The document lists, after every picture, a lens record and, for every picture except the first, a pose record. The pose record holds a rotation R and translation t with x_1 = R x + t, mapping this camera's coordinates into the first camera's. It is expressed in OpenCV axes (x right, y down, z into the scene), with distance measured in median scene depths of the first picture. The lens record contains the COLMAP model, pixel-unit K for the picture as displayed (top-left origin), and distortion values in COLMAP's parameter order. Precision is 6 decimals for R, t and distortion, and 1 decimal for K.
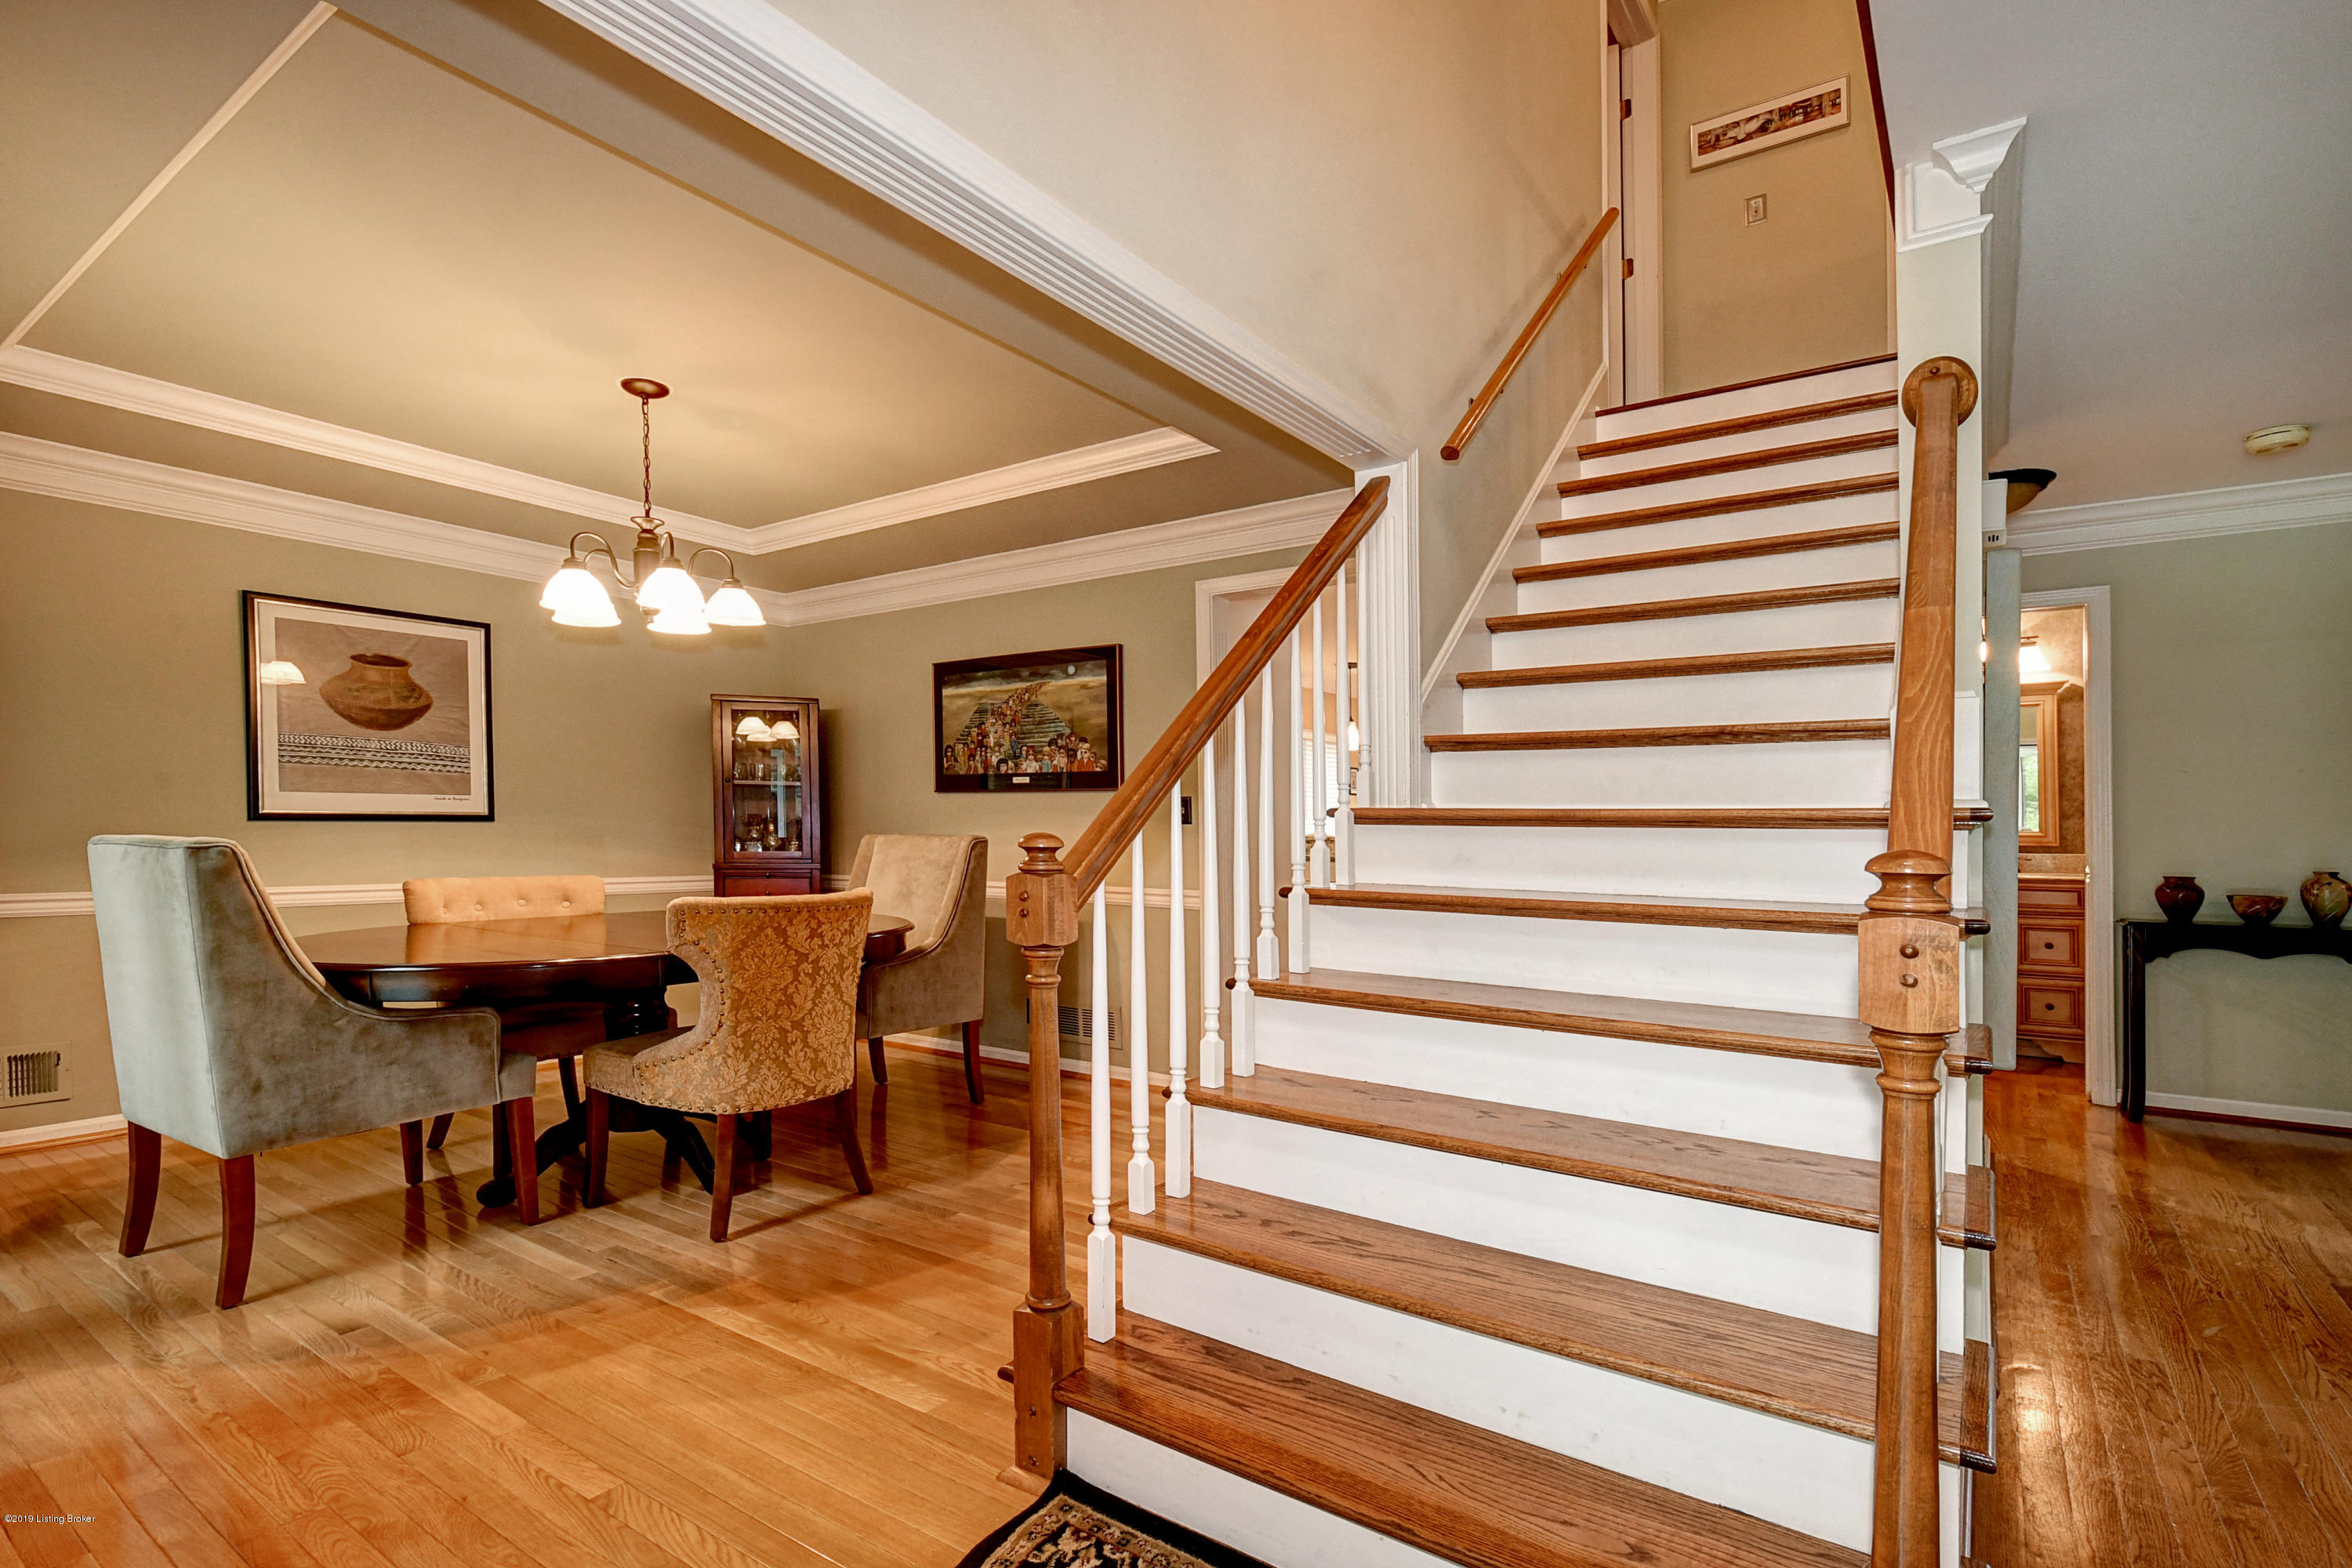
lens RADIAL K [[1021.3, 0, 1305.1], [0, 1021.3, 870.6], [0, 0, 1]] dist [0.002806, -0.003354]
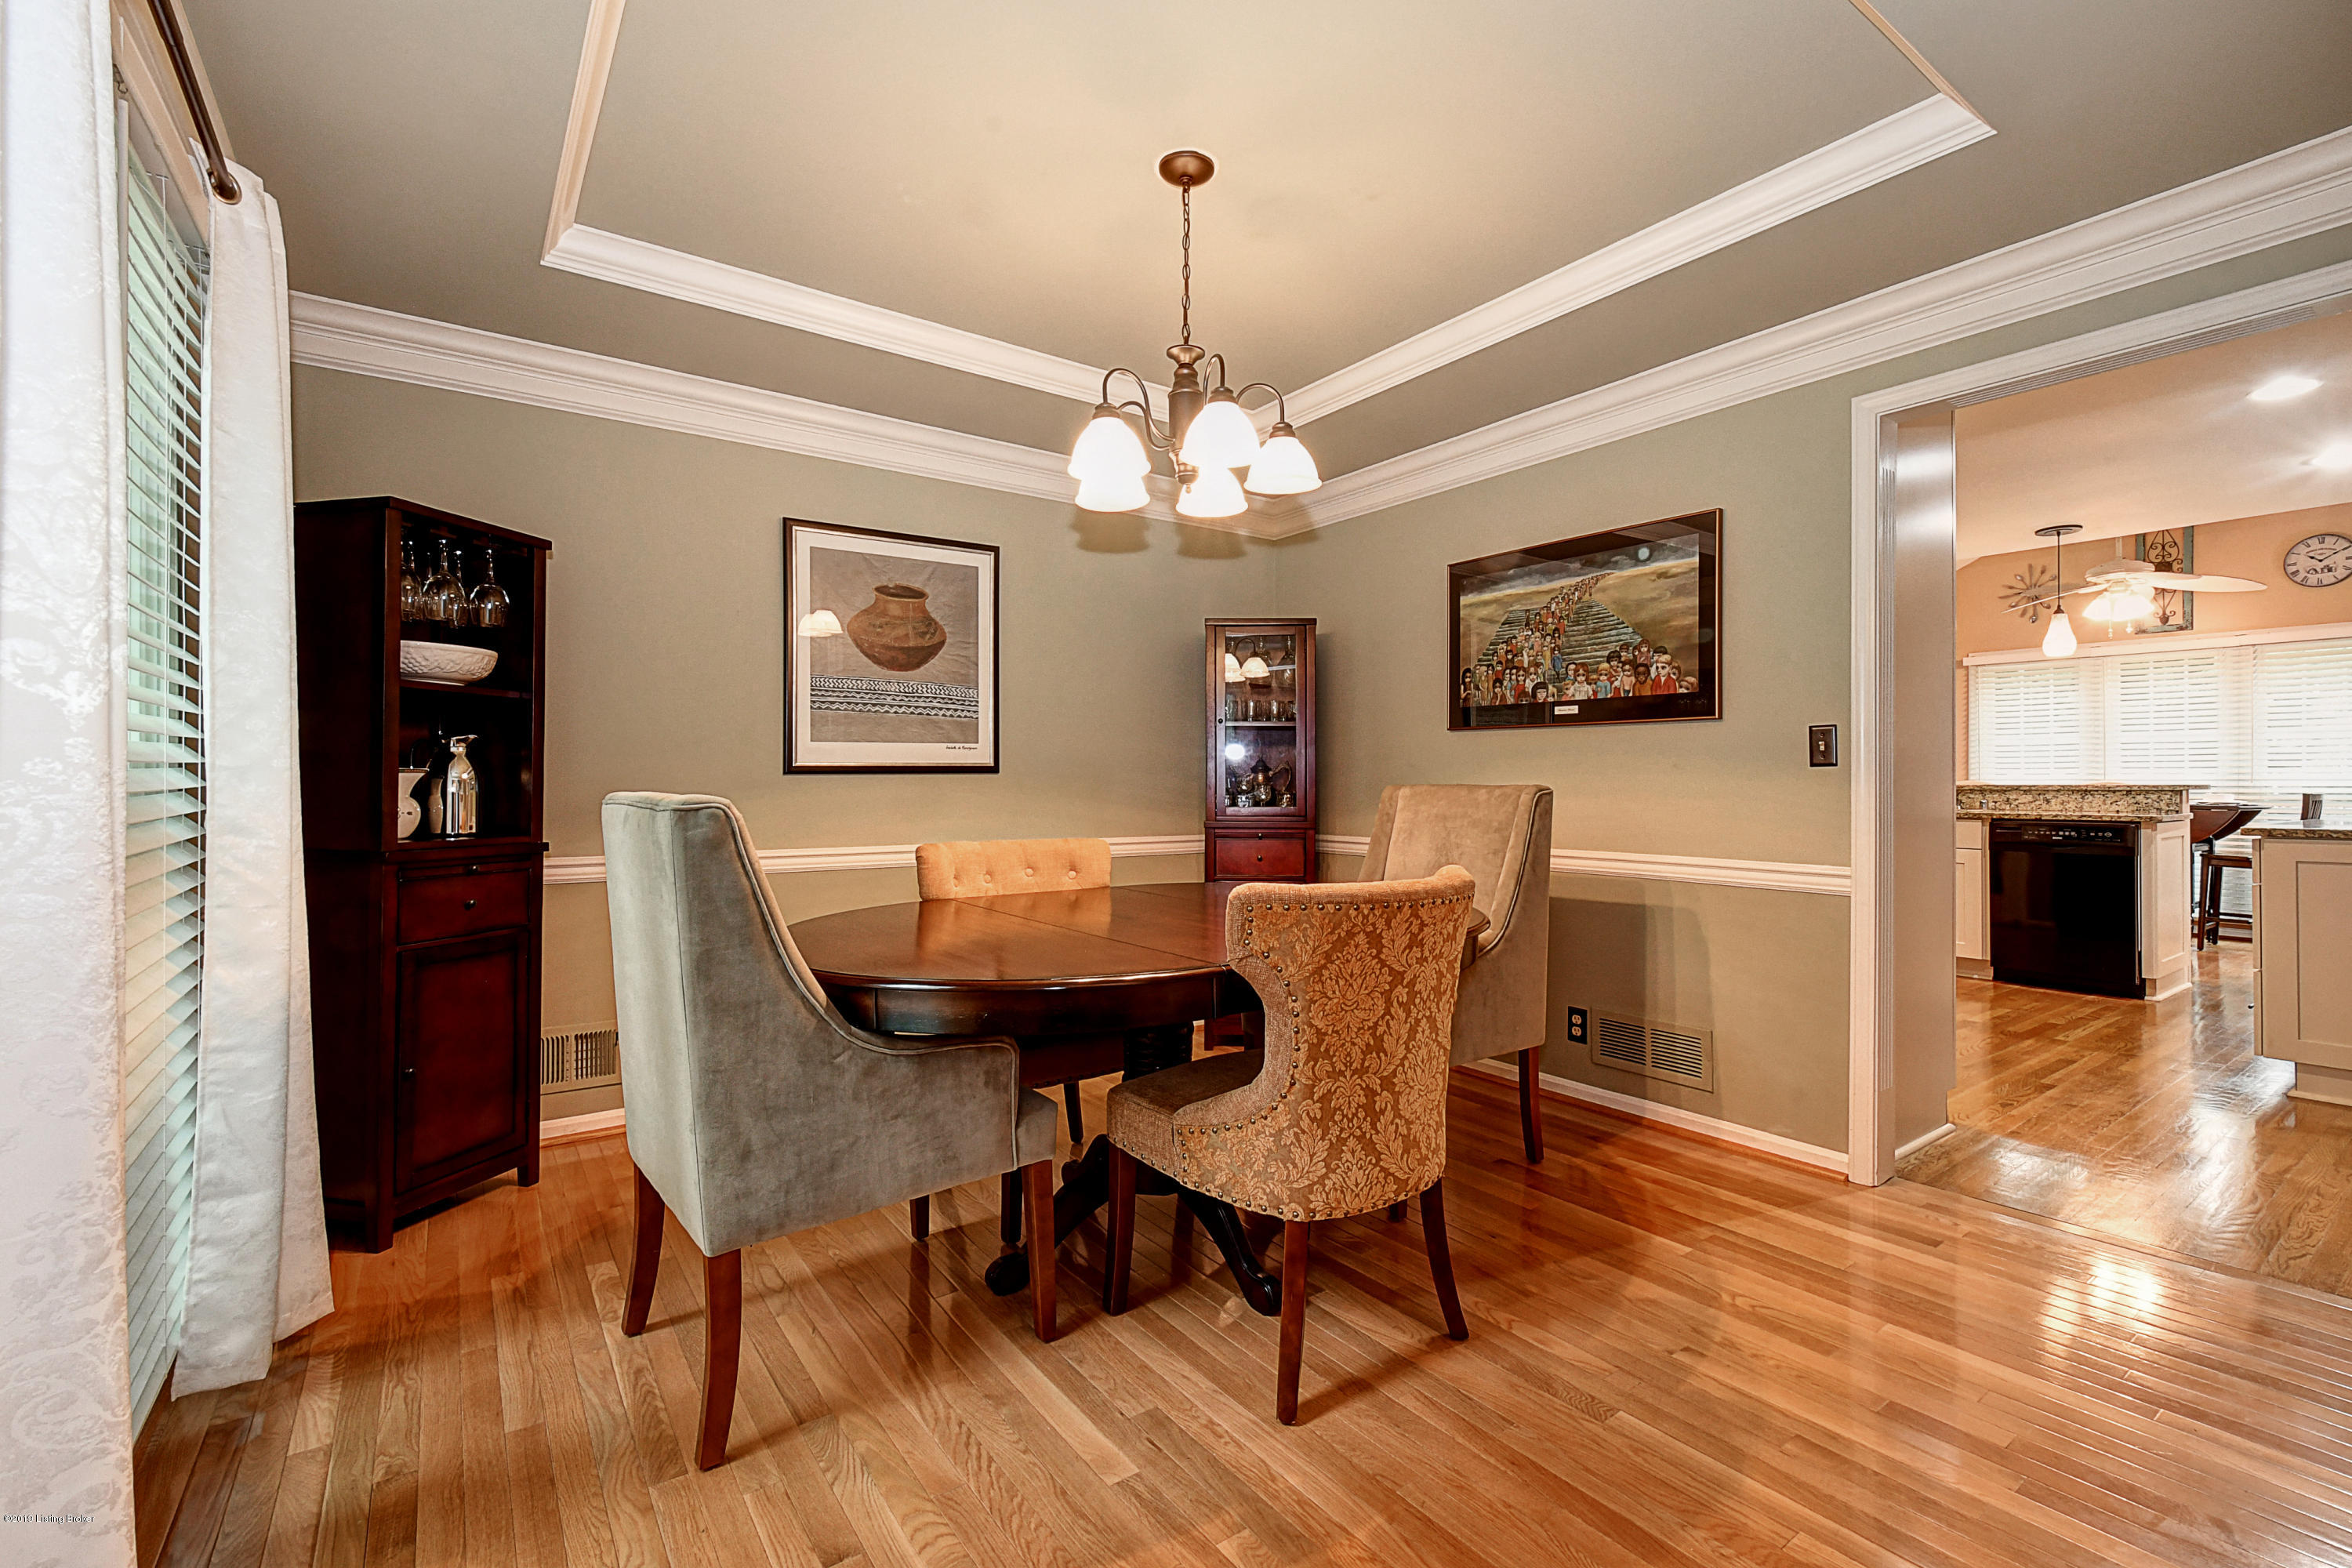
lens RADIAL K [[1021.3, 0, 1171.8], [0, 1021.3, 785.9], [0, 0, 1]] dist [0.002806, -0.003354]
pose [[0.886252, -0.007259, -0.463146, -0.322273], [-0.008612, 0.999446, -0.032144, -0.013254], [0.463123, 0.032477, 0.885699, 0.368291]]
